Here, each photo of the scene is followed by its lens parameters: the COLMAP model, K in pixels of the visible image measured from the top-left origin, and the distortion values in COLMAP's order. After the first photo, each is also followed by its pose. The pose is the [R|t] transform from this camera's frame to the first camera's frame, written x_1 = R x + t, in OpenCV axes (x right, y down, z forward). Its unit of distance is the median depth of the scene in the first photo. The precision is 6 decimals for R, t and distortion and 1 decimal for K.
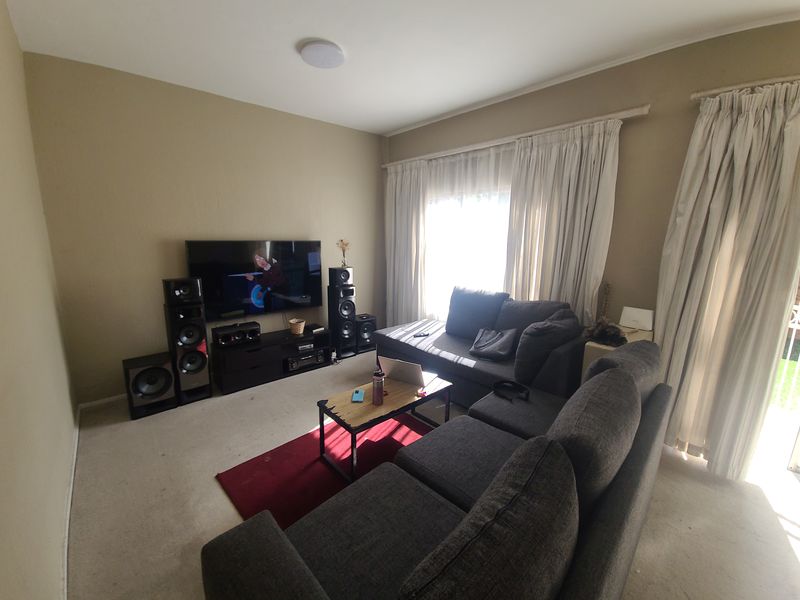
lens RADIAL K [[356.2, 0, 406.3], [0, 356.2, 307.6], [0, 0, 1]] dist [0.002407, 0.000055]
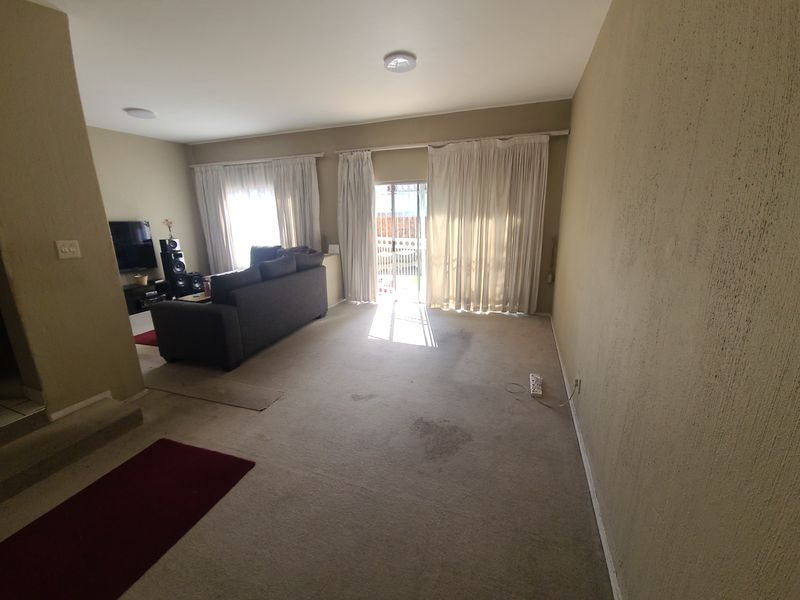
lens RADIAL K [[356.2, 0, 406.3], [0, 356.2, 307.6], [0, 0, 1]] dist [0.002407, 0.000055]
pose [[0.900001, -0.140264, 0.412703, 0.053865], [0.117627, 0.989838, 0.079898, 0.176455], [-0.419716, -0.023363, 0.907355, -0.802596]]
